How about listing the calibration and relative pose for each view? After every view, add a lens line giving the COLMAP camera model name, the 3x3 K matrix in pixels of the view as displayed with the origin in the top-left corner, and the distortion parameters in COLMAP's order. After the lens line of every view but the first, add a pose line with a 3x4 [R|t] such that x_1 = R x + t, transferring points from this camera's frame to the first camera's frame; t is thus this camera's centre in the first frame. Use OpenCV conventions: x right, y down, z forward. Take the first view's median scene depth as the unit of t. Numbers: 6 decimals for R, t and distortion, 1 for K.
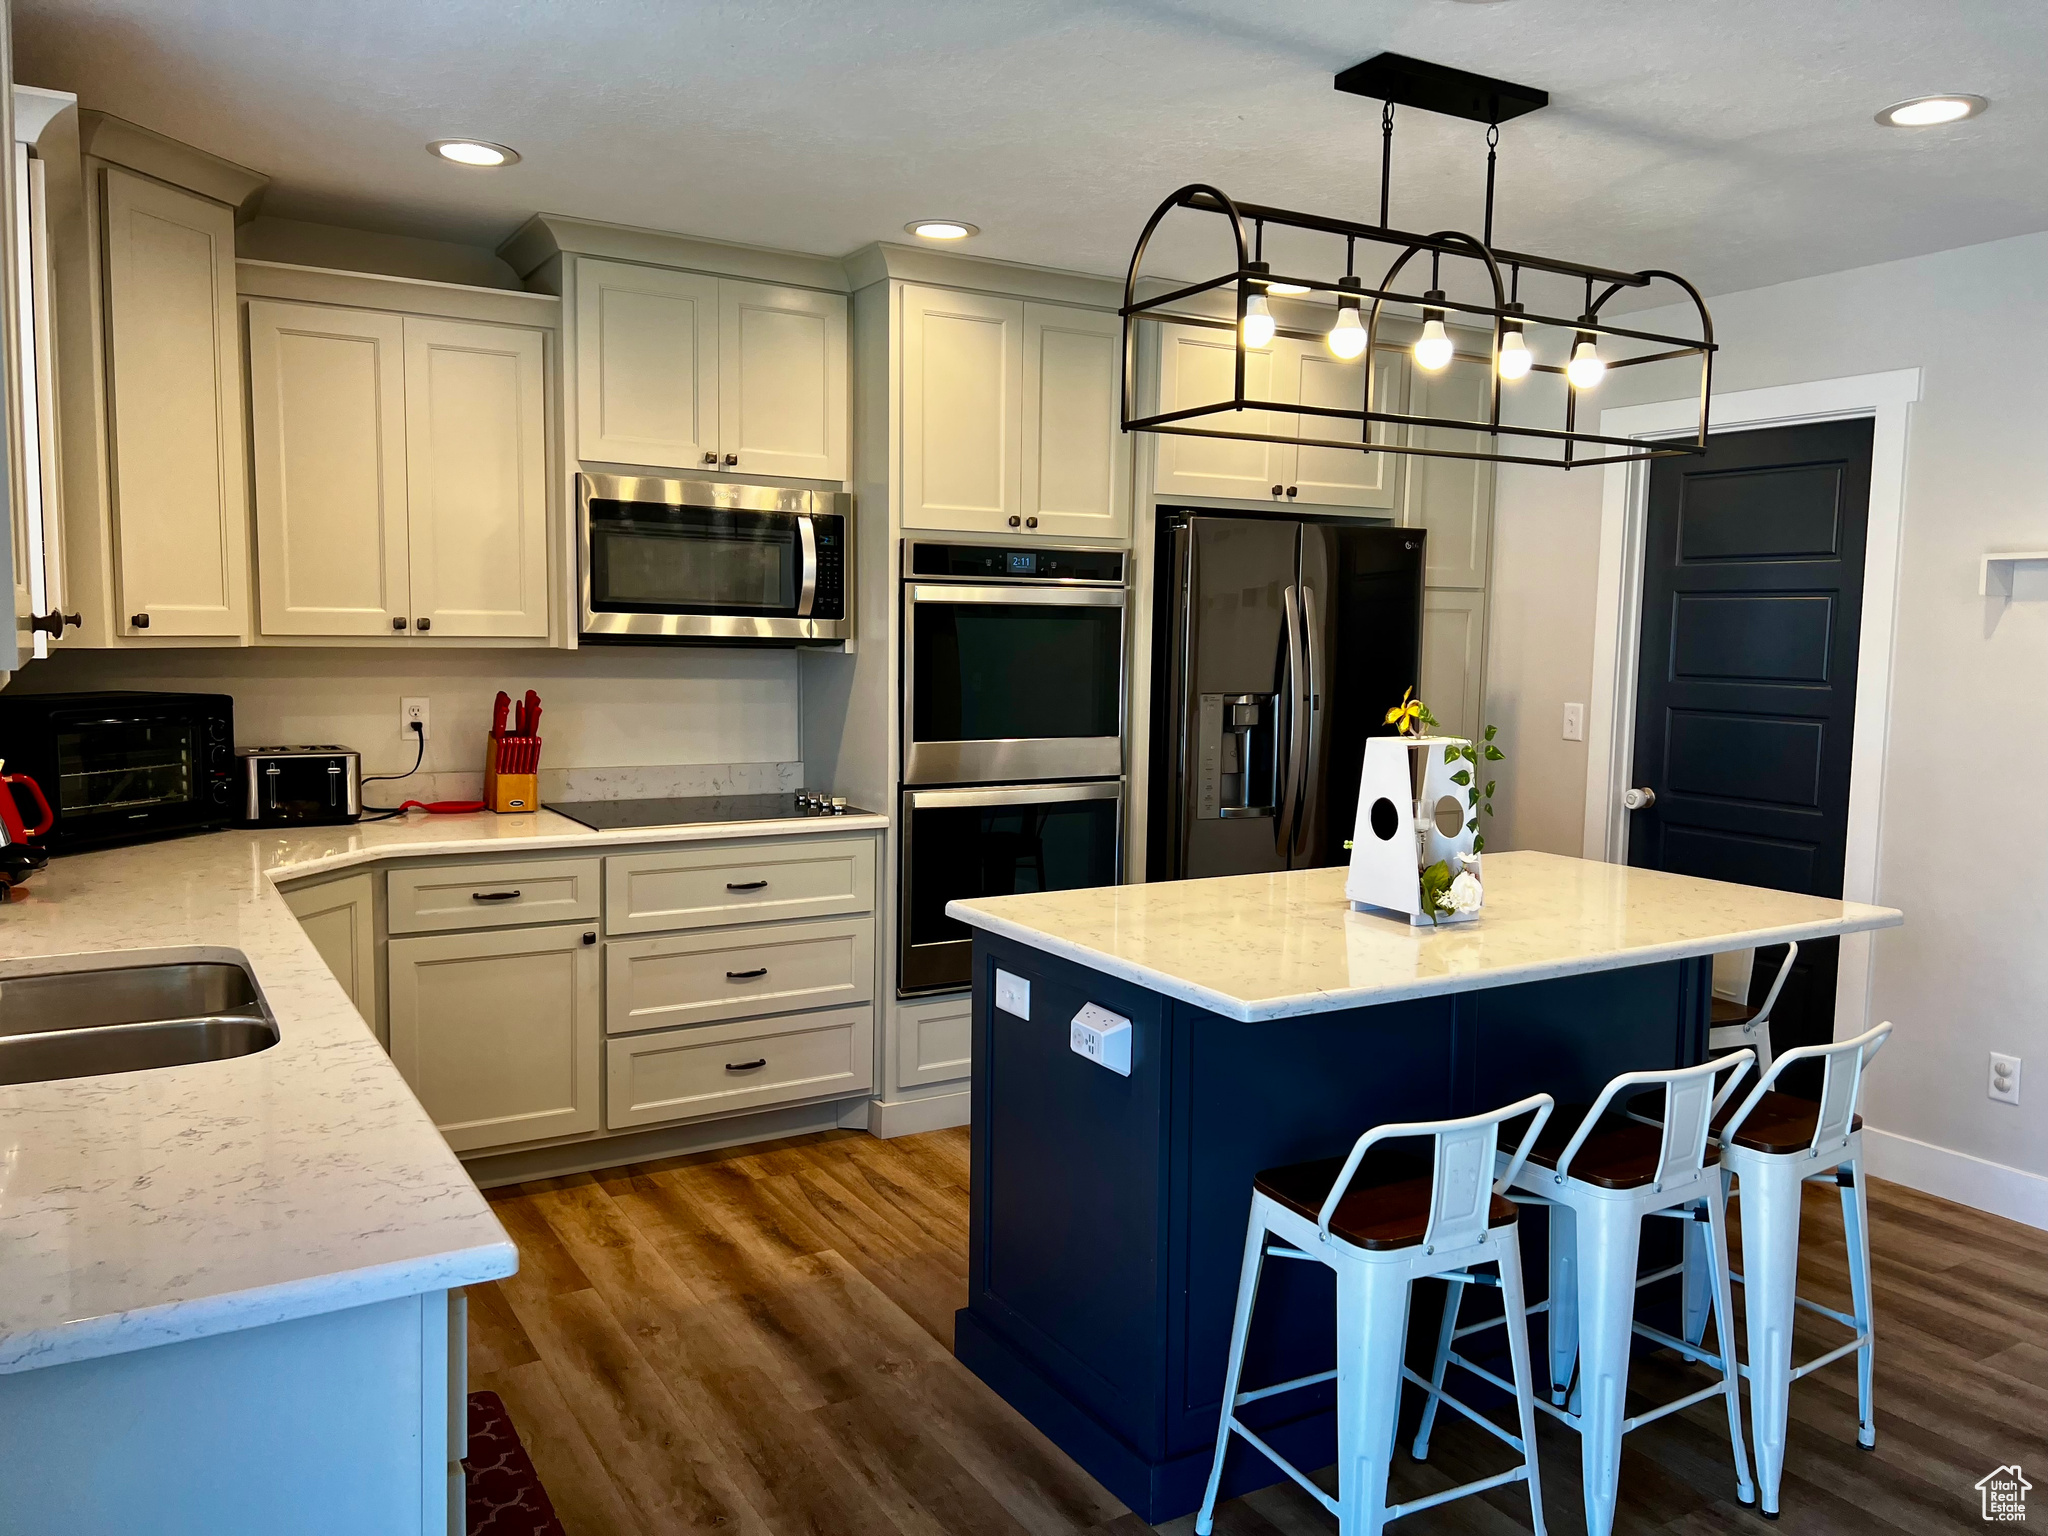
lens RADIAL K [[1527.7, 0, 1014.0], [0, 1527.7, 770.5], [0, 0, 1]] dist [0.067163, -0.071688]
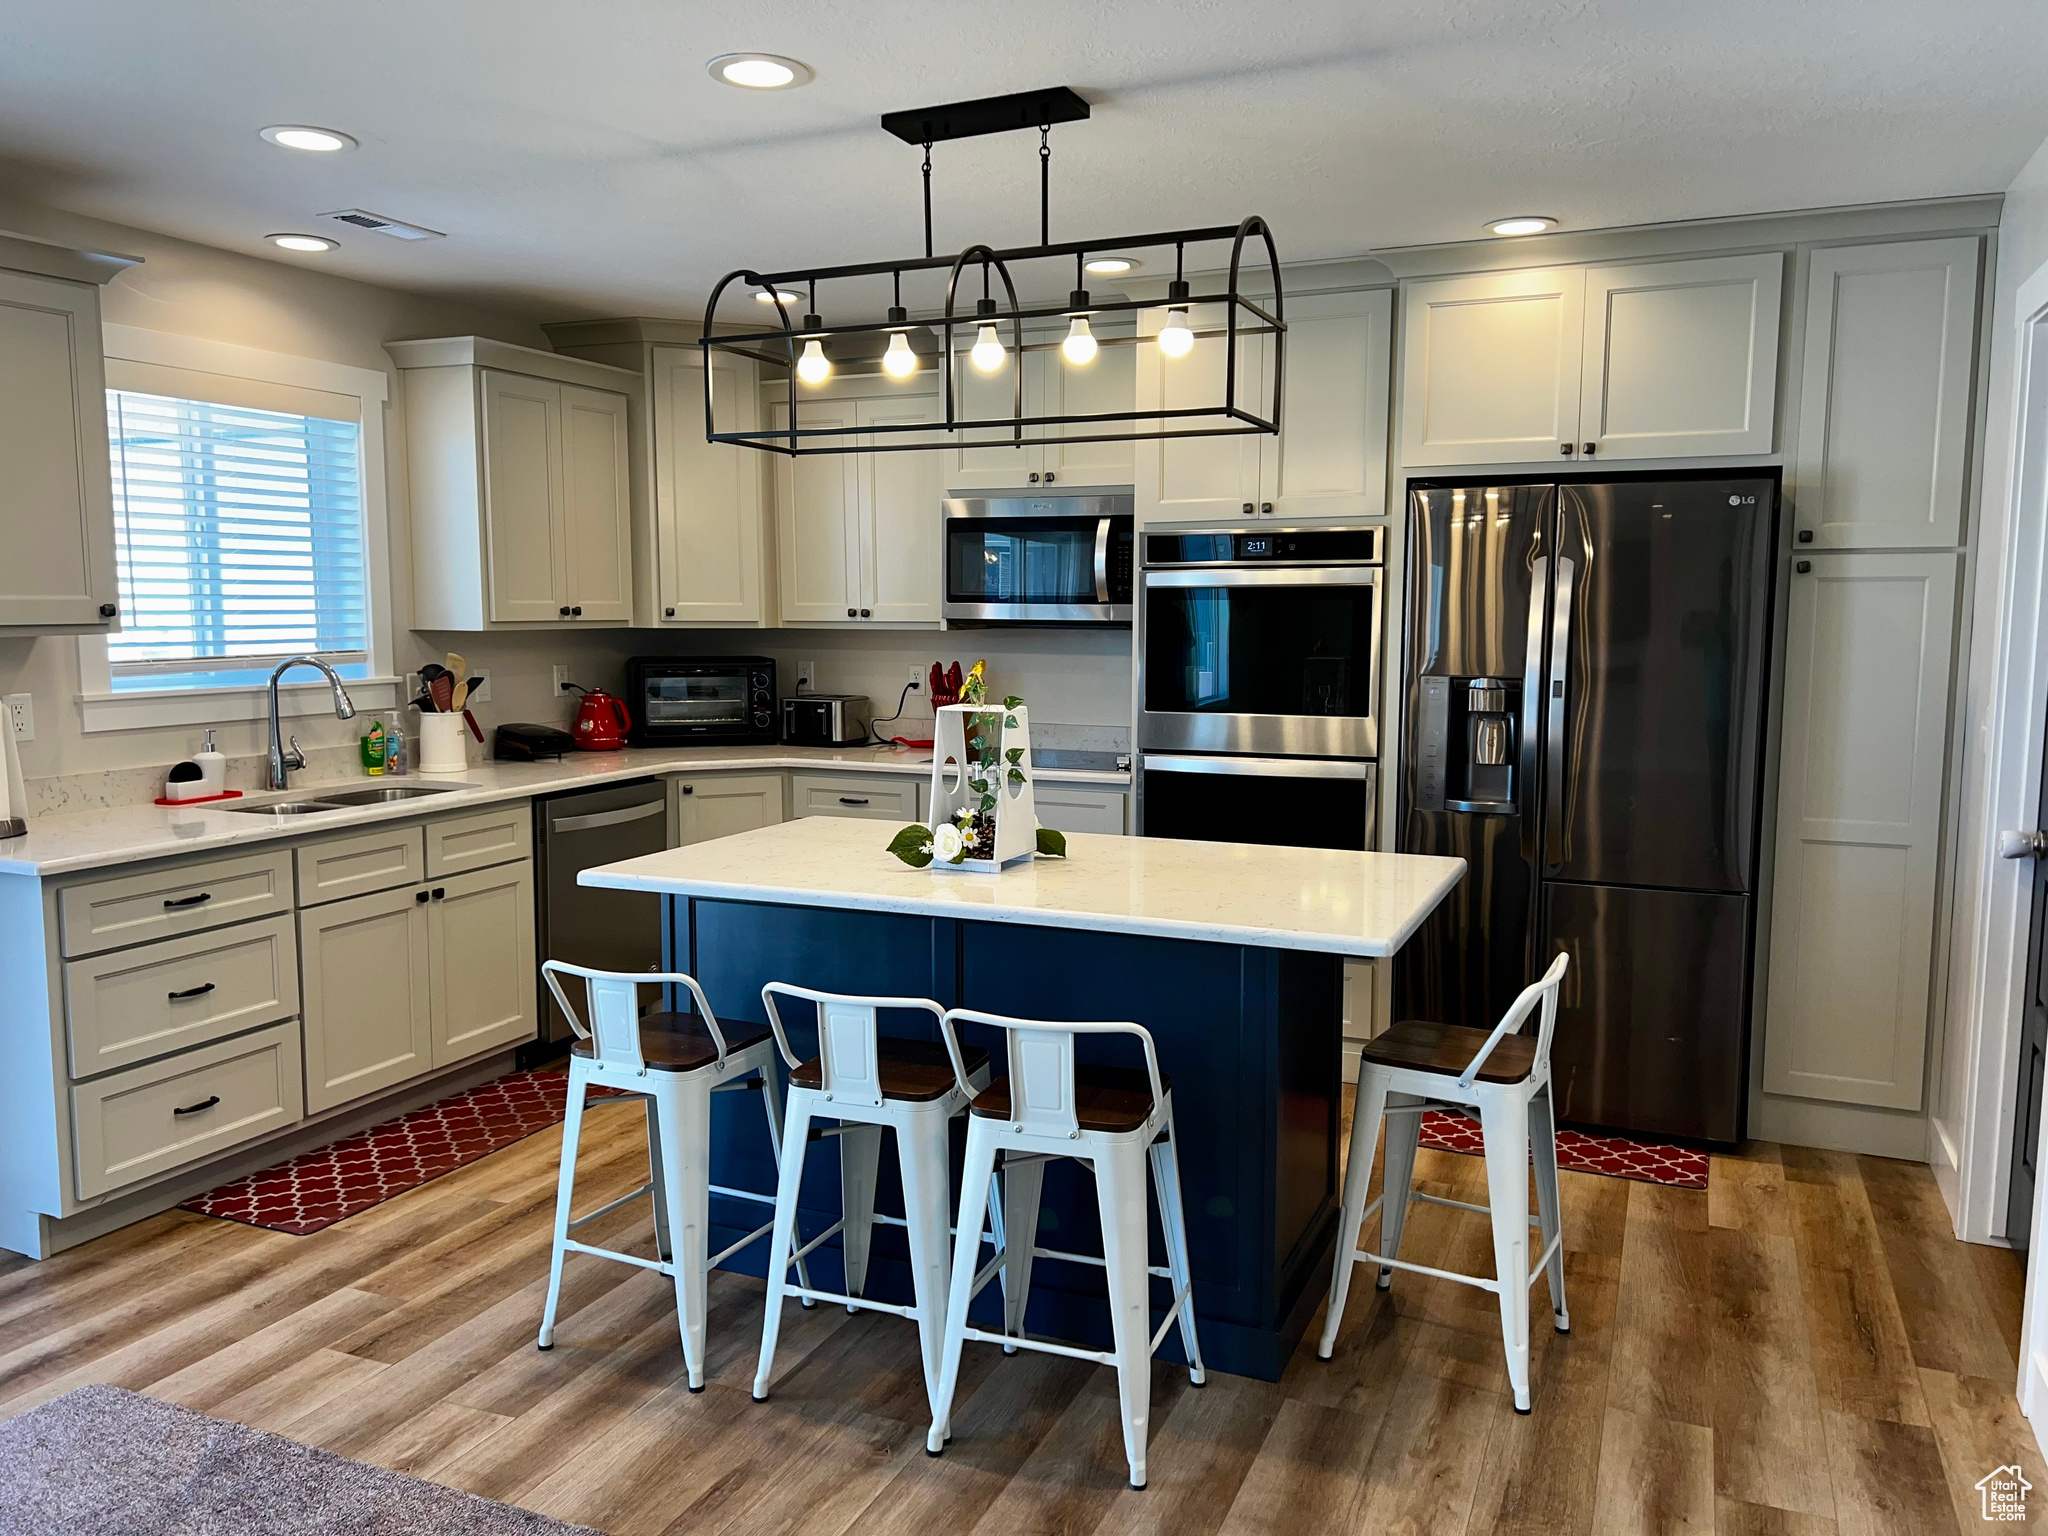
lens RADIAL K [[1527.7, 0, 1016.4], [0, 1527.7, 772.1], [0, 0, 1]] dist [0.067163, -0.071688]
pose [[0.586333, 0.072320, -0.806835, 0.835745], [-0.067034, 0.996923, 0.040644, -0.013124], [0.807292, 0.030254, 0.589377, 0.262540]]
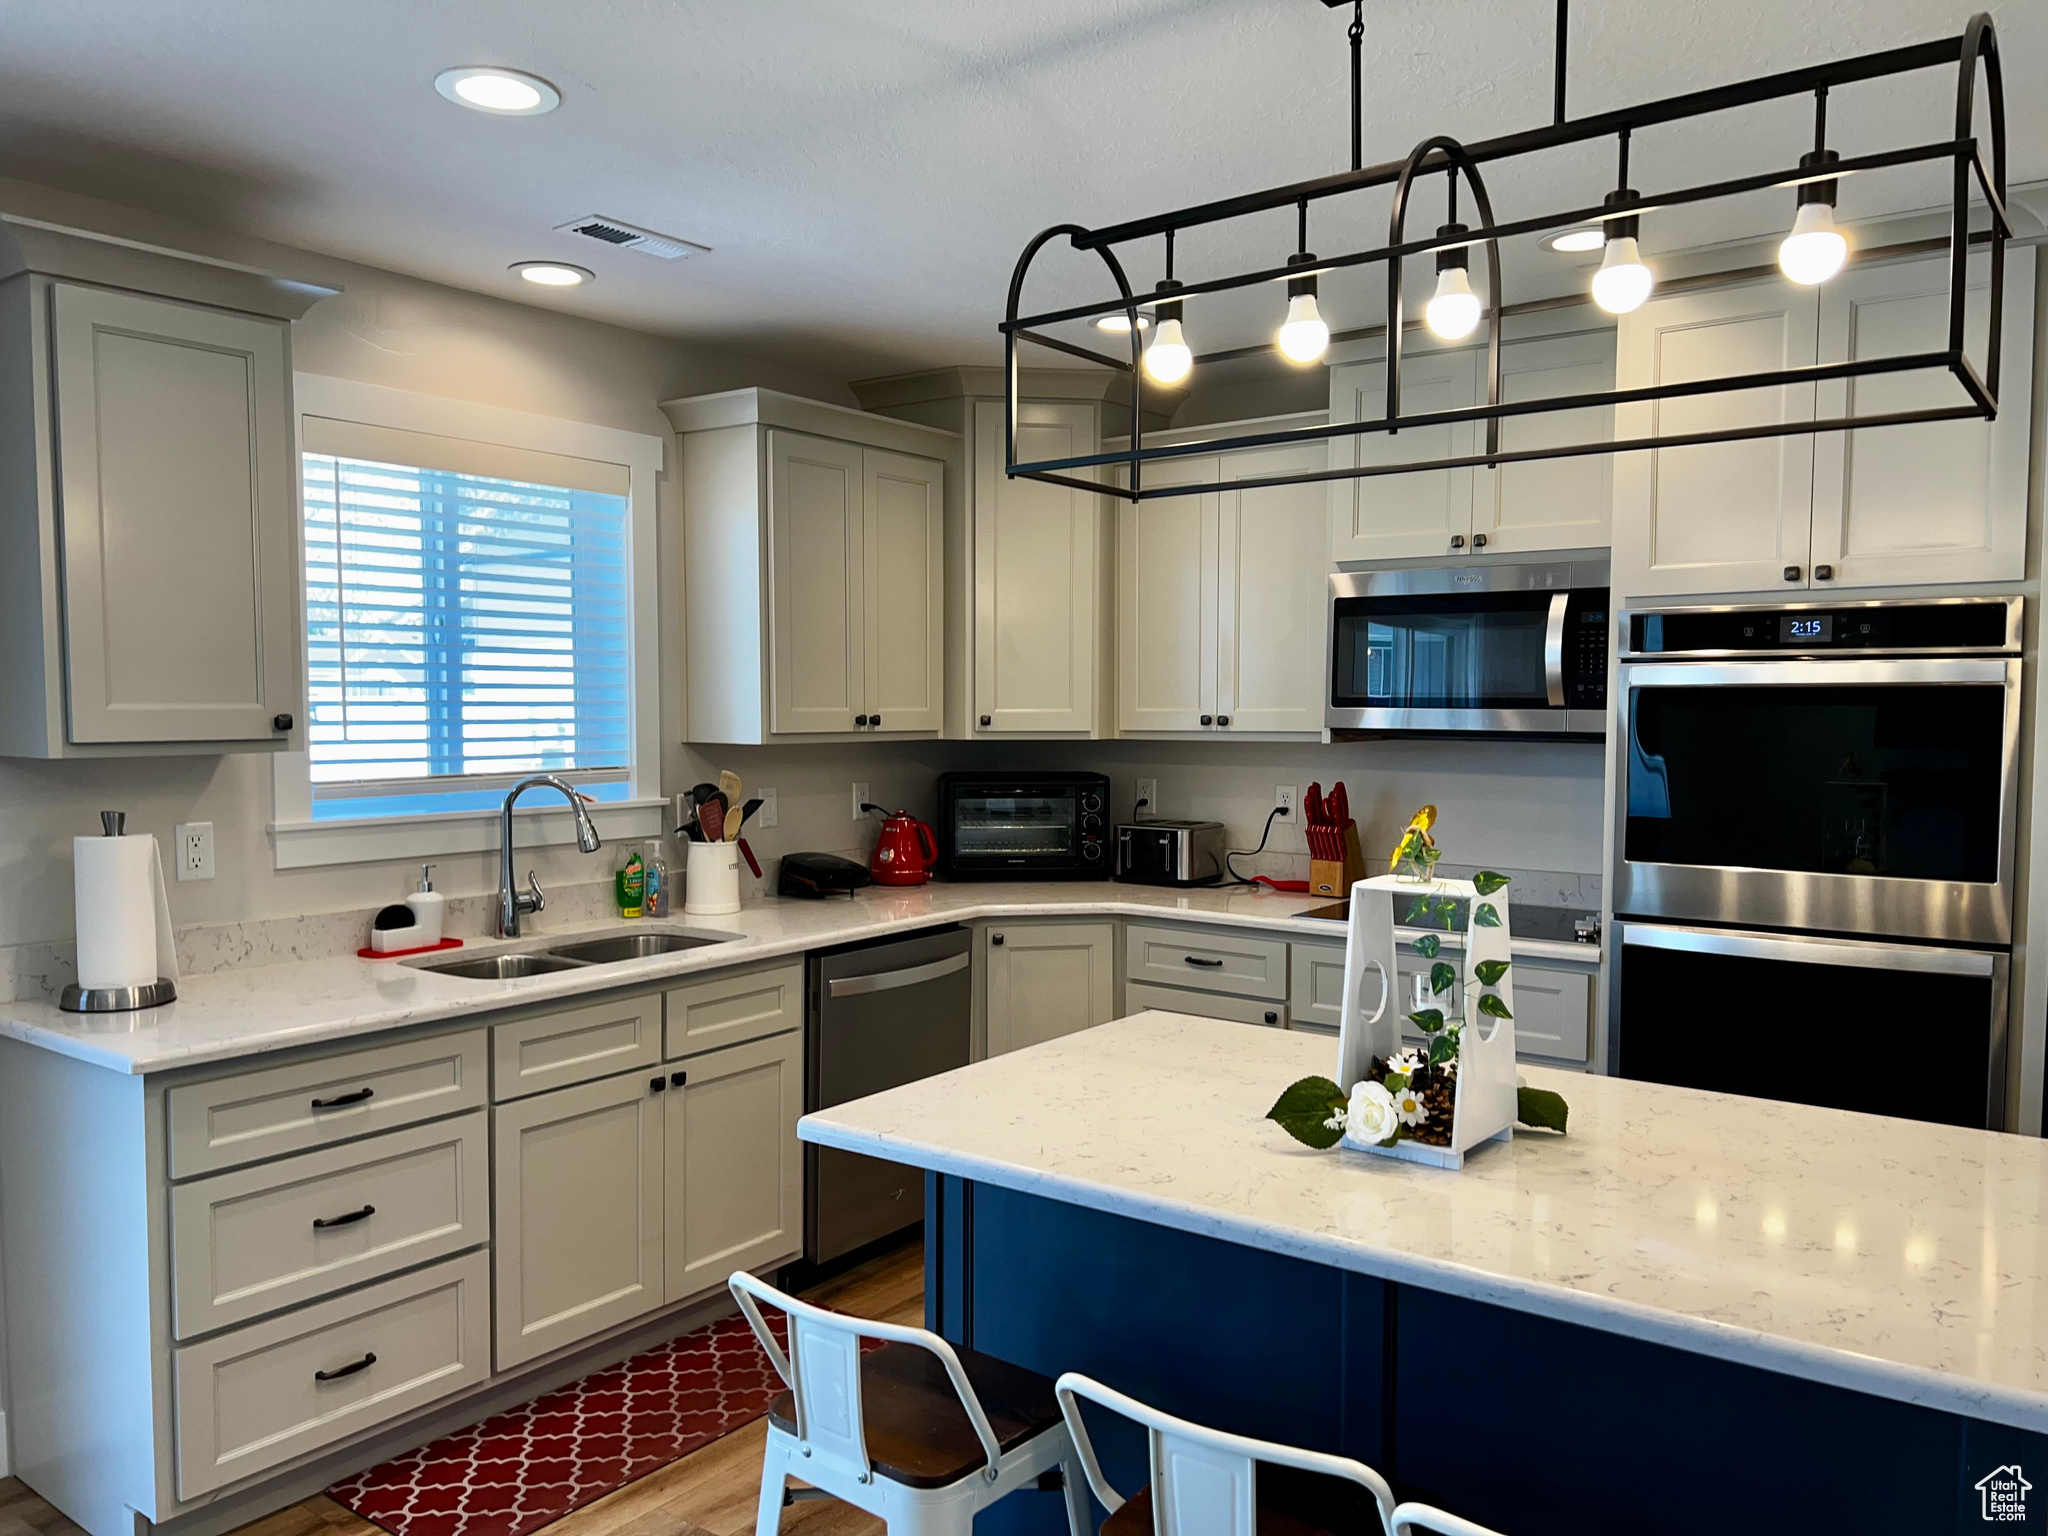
lens RADIAL K [[1527.7, 0, 998.2], [0, 1527.7, 812.4], [0, 0, 1]] dist [0.067163, -0.071688]
pose [[0.381364, 0.049618, -0.923092, 0.585131], [-0.081820, 0.996451, 0.019758, -0.034393], [0.920797, 0.067993, 0.384070, 0.396851]]
